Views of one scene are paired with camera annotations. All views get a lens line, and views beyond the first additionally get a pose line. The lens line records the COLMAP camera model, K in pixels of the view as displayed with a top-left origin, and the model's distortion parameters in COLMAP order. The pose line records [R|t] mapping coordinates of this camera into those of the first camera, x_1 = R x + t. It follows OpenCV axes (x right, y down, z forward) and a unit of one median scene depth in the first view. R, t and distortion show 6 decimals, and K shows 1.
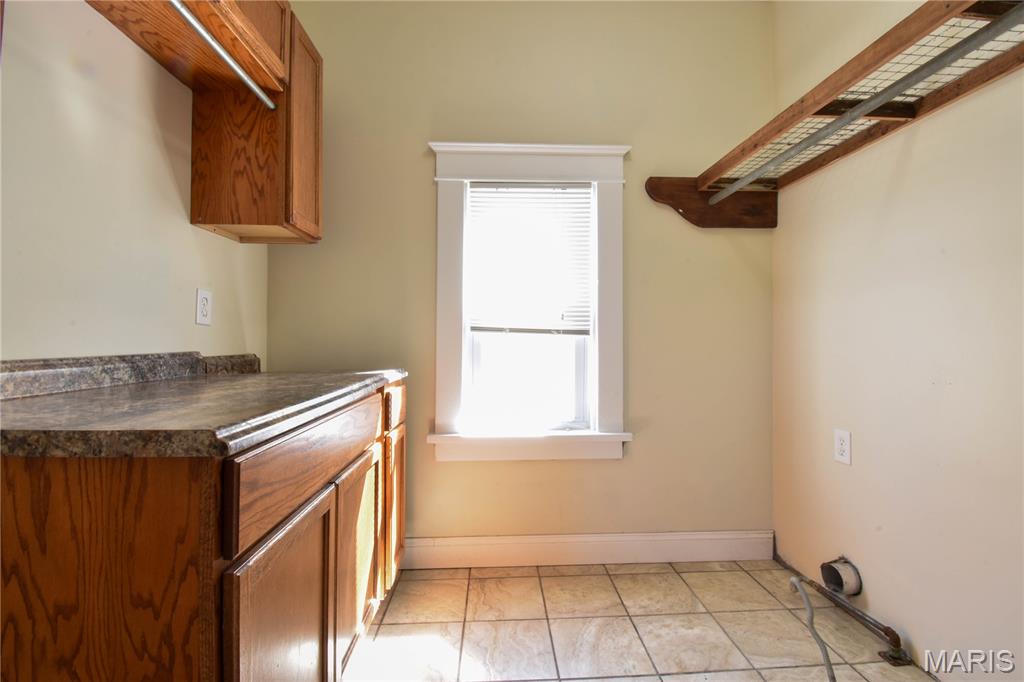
lens RADIAL K [[453.0, 0, 521.0], [0, 453.0, 335.9], [0, 0, 1]] dist [0.001220, -0.015218]
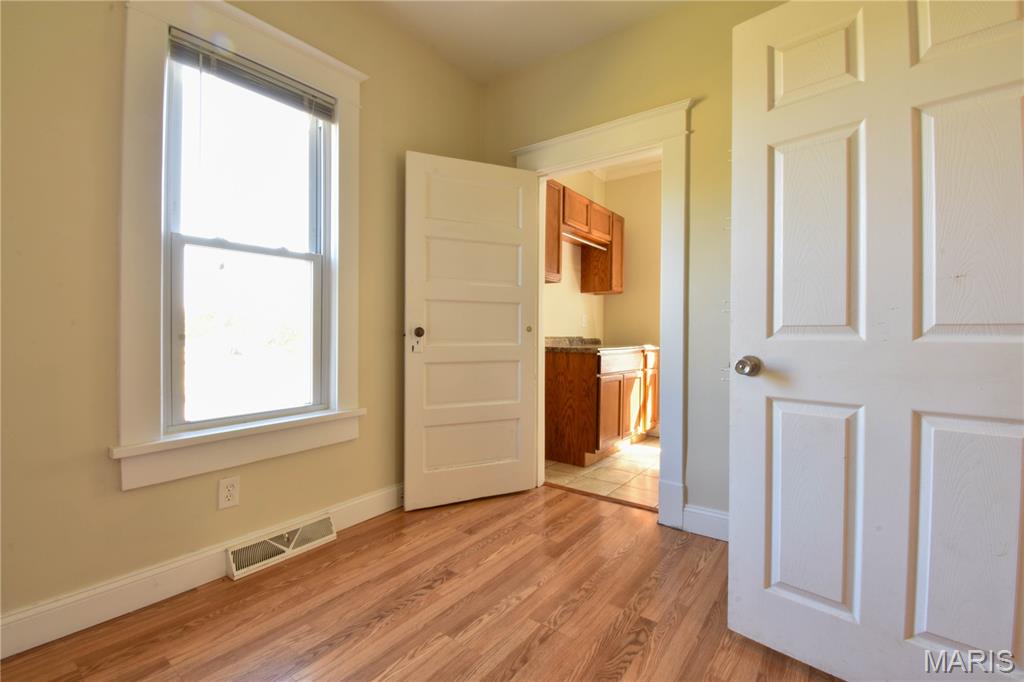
lens RADIAL K [[453.0, 0, 521.0], [0, 453.0, 335.9], [0, 0, 1]] dist [0.001220, -0.015218]
pose [[0.777186, 0.008498, -0.629214, 0.700358], [-0.003669, 0.999953, 0.008974, 0.004856], [0.629260, -0.004667, 0.777181, -1.311459]]
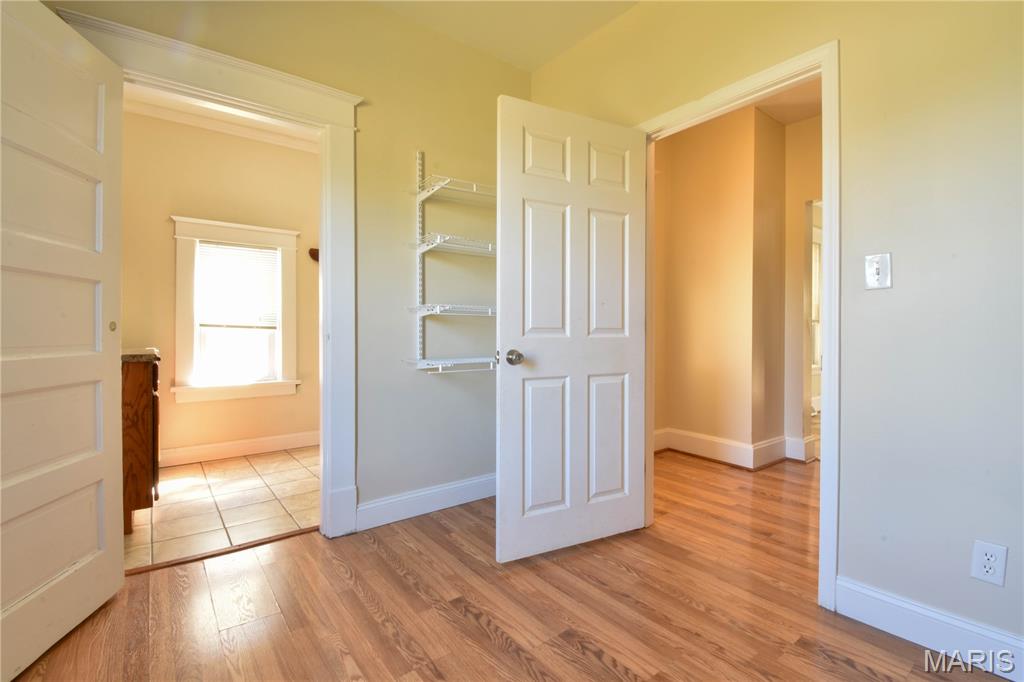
lens RADIAL K [[453.0, 0, 521.0], [0, 453.0, 335.9], [0, 0, 1]] dist [0.001220, -0.015218]
pose [[0.815407, -0.002759, 0.578882, -0.128733], [-0.004306, 0.999932, 0.010831, 0.000989], [-0.578873, -0.011324, 0.815339, -1.322259]]
